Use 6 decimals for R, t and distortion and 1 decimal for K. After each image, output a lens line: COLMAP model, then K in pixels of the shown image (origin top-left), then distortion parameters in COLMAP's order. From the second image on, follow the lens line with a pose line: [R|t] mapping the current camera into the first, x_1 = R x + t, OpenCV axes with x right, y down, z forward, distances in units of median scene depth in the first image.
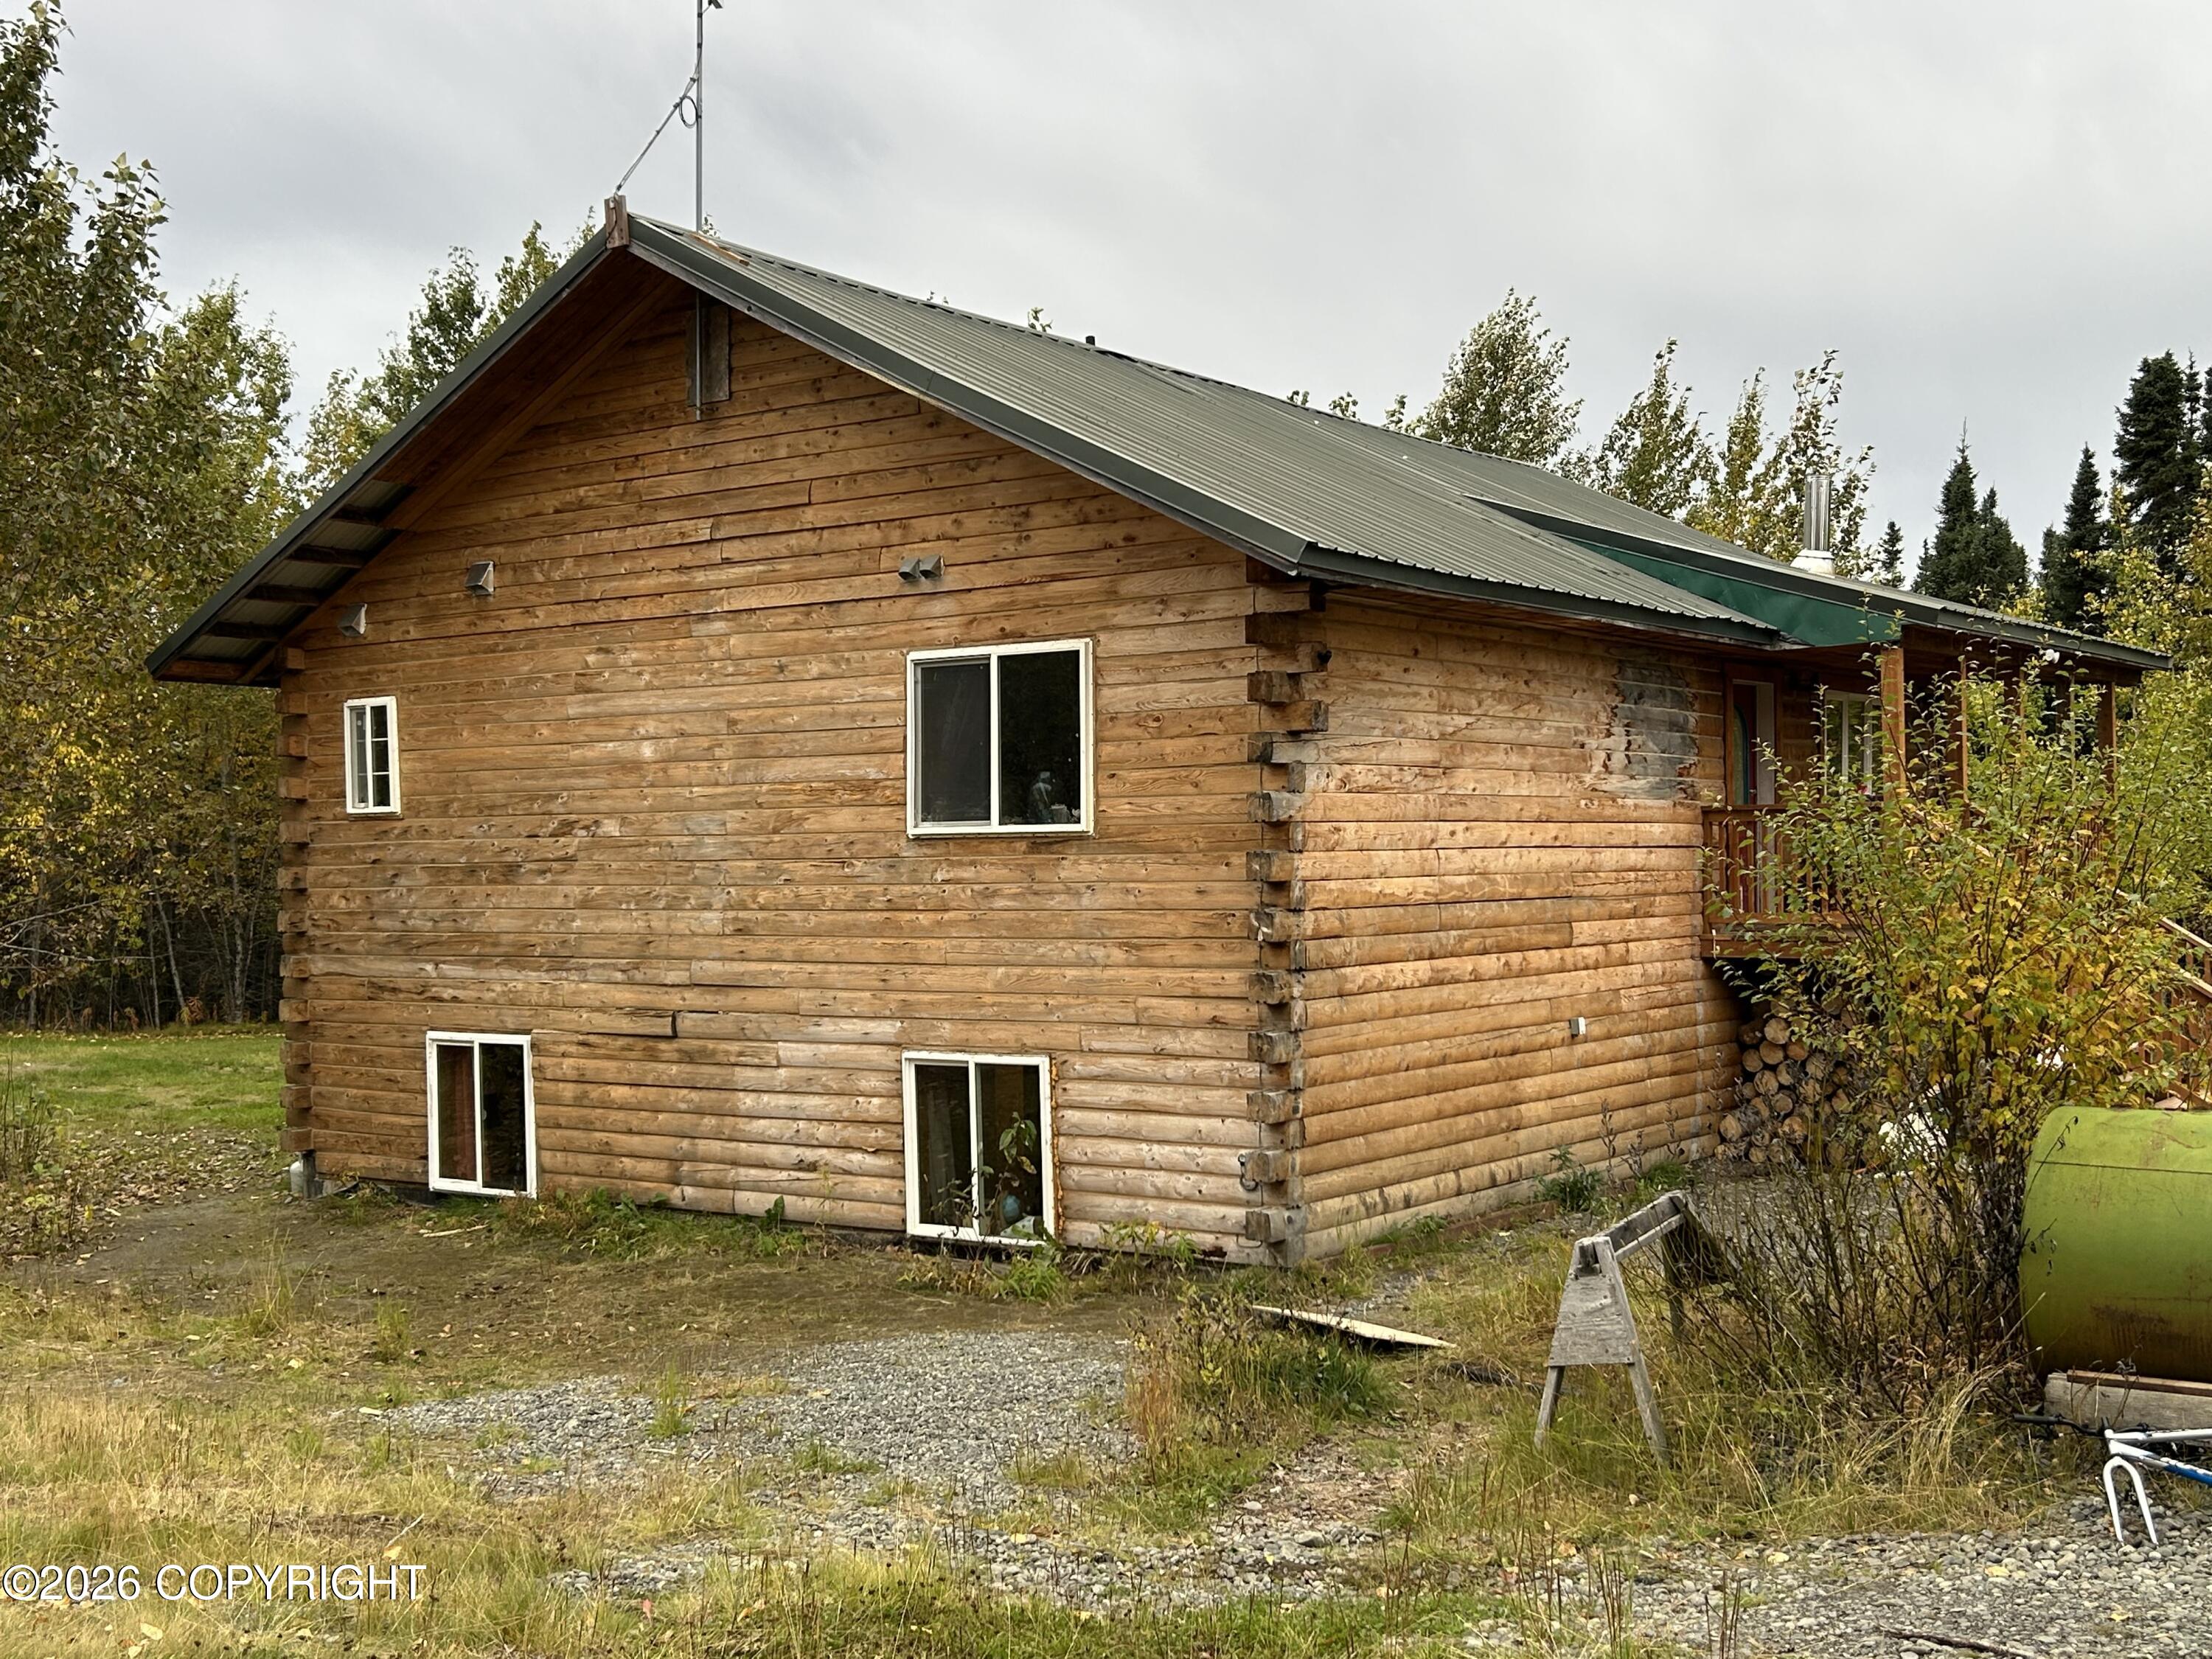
lens RADIAL K [[2454.9, 0, 1107.9], [0, 2454.9, 865.6], [0, 0, 1]] dist [0.204183, -0.657371]
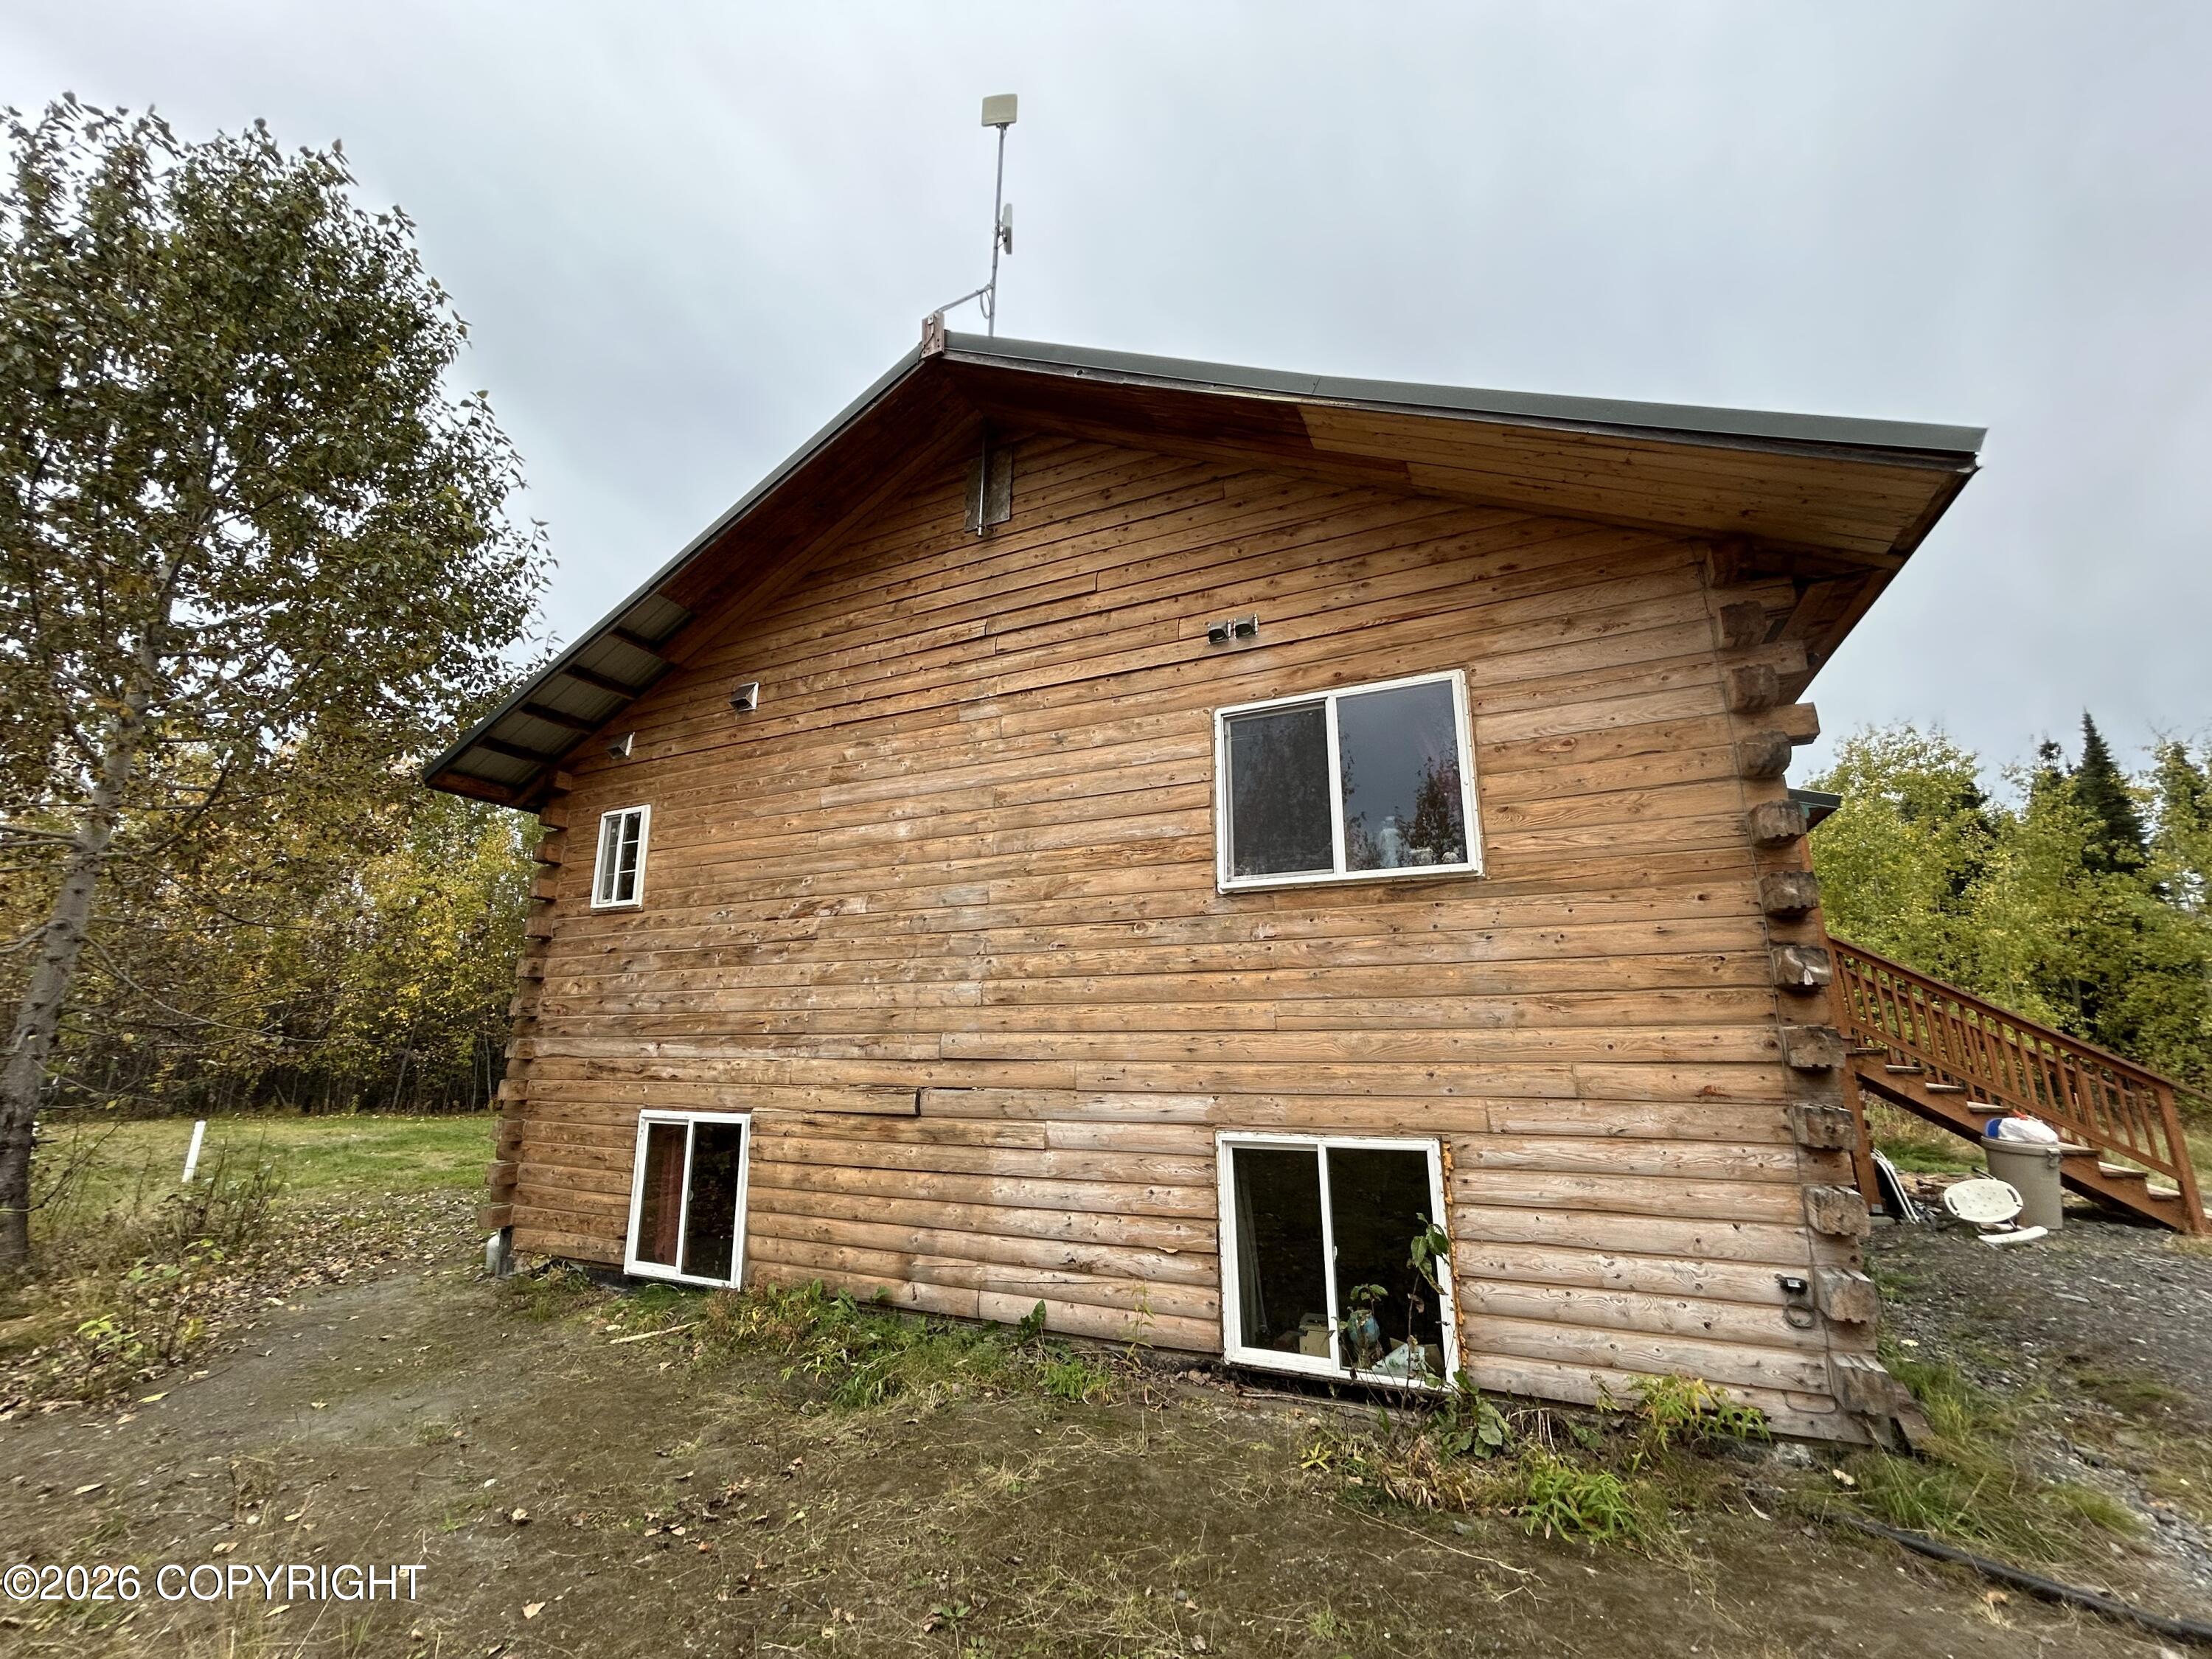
lens RADIAL K [[899.5, 0, 1106.0], [0, 899.5, 829.5], [0, 0, 1]] dist [-0.000525, -0.000224]
pose [[0.979682, 0.059009, 0.191678, -0.182582], [-0.011708, 0.970934, -0.239063, 0.045458], [-0.200213, 0.231961, 0.951897, 0.646280]]
